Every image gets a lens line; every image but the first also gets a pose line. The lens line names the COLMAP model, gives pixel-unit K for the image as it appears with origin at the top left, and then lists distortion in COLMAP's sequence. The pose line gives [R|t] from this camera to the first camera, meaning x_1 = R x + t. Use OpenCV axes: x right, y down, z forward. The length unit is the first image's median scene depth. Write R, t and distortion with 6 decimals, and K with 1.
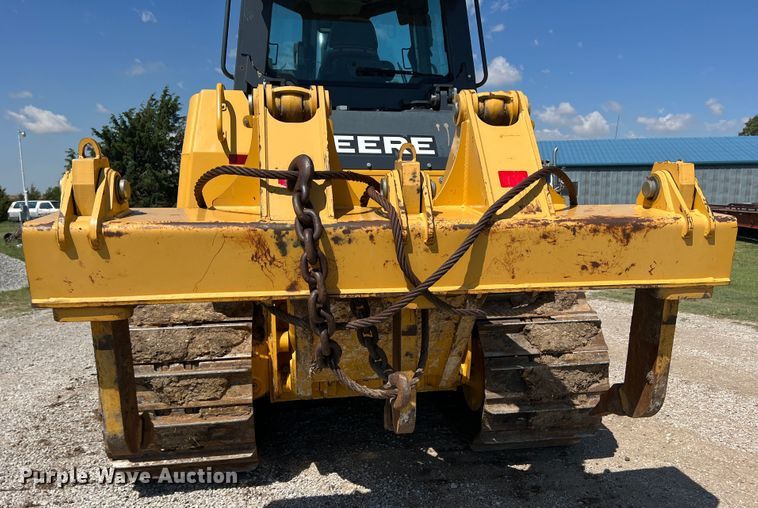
lens RADIAL K [[602.4, 0, 401.2], [0, 602.4, 302.8], [0, 0, 1]] dist [0.073183, -0.102901]
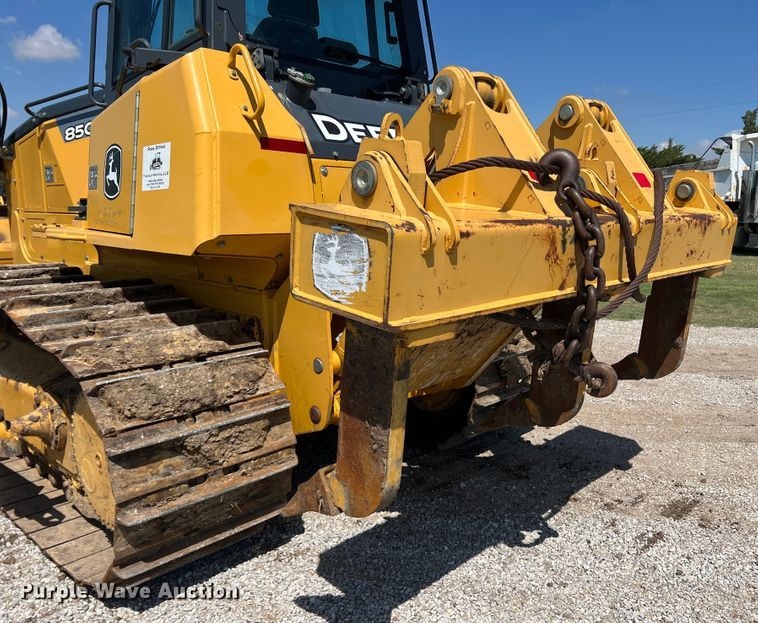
lens RADIAL K [[641.4, 0, 430.8], [0, 641.4, 316.5], [0, 0, 1]] dist [0.087529, -0.141166]
pose [[0.790023, -0.097242, 0.605316, -0.621472], [0.091962, 0.994966, 0.039815, -0.023509], [-0.606141, 0.024212, 0.794989, 0.193498]]
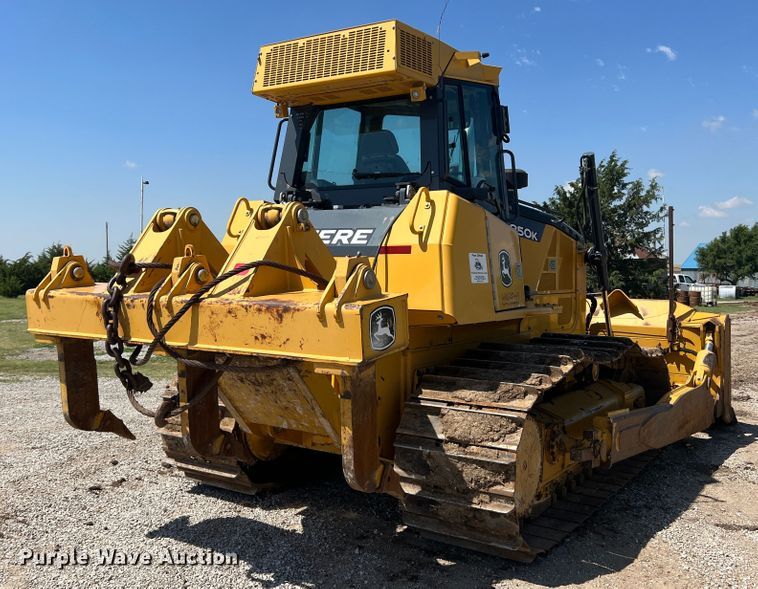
lens RADIAL K [[725.5, 0, 374.3], [0, 725.5, 273.0], [0, 0, 1]] dist [0.117816, -0.238433]
pose [[0.721832, 0.018990, -0.691808, 1.063228], [-0.134014, 0.984538, -0.112805, -0.036748], [0.678969, 0.174139, 0.713216, 0.030674]]
